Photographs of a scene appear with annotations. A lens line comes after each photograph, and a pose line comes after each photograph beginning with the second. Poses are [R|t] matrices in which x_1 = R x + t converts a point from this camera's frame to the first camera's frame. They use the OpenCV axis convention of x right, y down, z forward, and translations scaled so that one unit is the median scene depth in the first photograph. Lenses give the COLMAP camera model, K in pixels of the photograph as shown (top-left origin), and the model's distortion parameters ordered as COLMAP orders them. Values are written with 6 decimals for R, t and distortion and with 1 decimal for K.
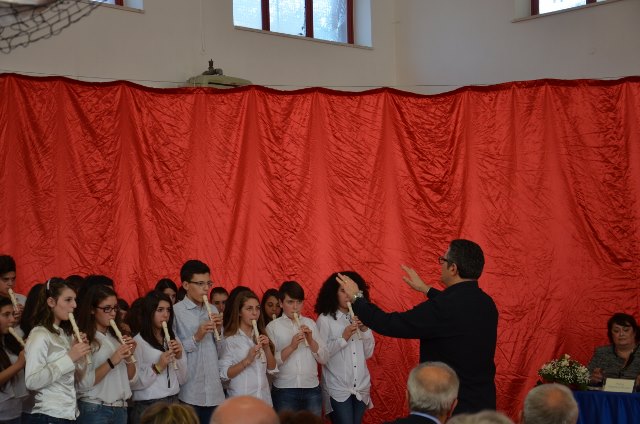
lens RADIAL K [[1435.9, 0, 319.8], [0, 1435.9, 212.2], [0, 0, 1]] dist [0.627404, 0.000000]
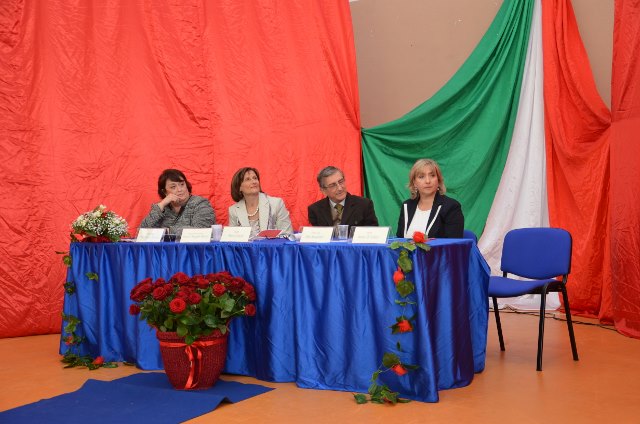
lens RADIAL K [[929.4, 0, 319.9], [0, 929.4, 211.7], [0, 0, 1]] dist [0.142355, 0.000000]
pose [[0.989240, -0.004337, 0.146237, 0.193395], [-0.005670, 0.997673, 0.067944, 0.052884], [-0.146192, -0.068042, 0.986914, 0.346648]]
